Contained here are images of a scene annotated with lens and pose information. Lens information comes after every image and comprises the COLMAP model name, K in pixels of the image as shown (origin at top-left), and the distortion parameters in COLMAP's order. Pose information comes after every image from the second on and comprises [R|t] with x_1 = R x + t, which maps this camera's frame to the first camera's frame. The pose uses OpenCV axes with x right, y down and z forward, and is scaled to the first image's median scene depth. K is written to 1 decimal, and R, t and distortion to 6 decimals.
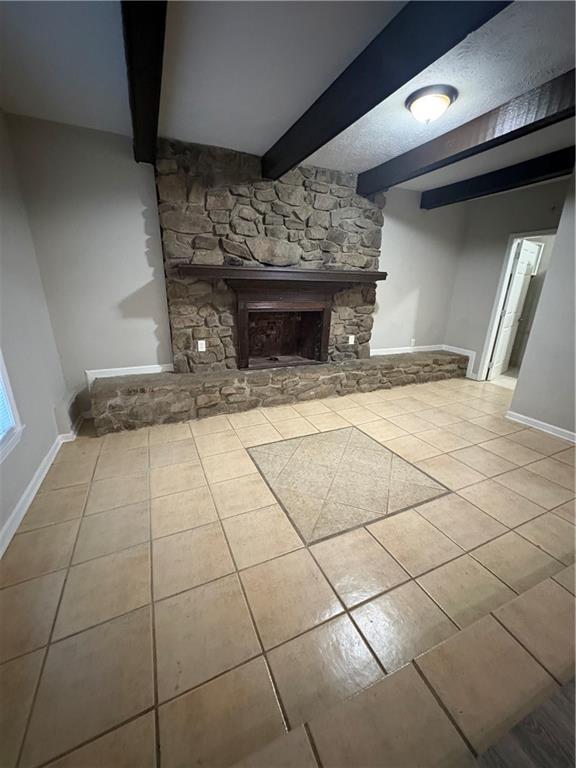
lens RADIAL K [[303.5, 0, 287.5], [0, 303.5, 385.1], [0, 0, 1]] dist [-0.000593, -0.000064]
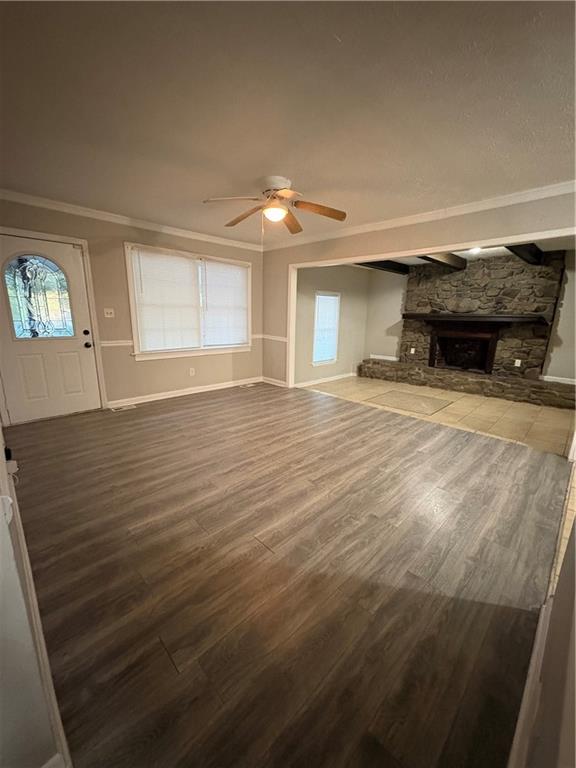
lens RADIAL K [[309.9, 0, 288.0], [0, 309.9, 384.0], [0, 0, 1]] dist [0.003308, 0.000177]
pose [[0.359034, 0.191610, -0.913444, 1.251393], [-0.303898, 0.949365, 0.079696, 0.157280], [0.882463, 0.248980, 0.399085, -0.483449]]
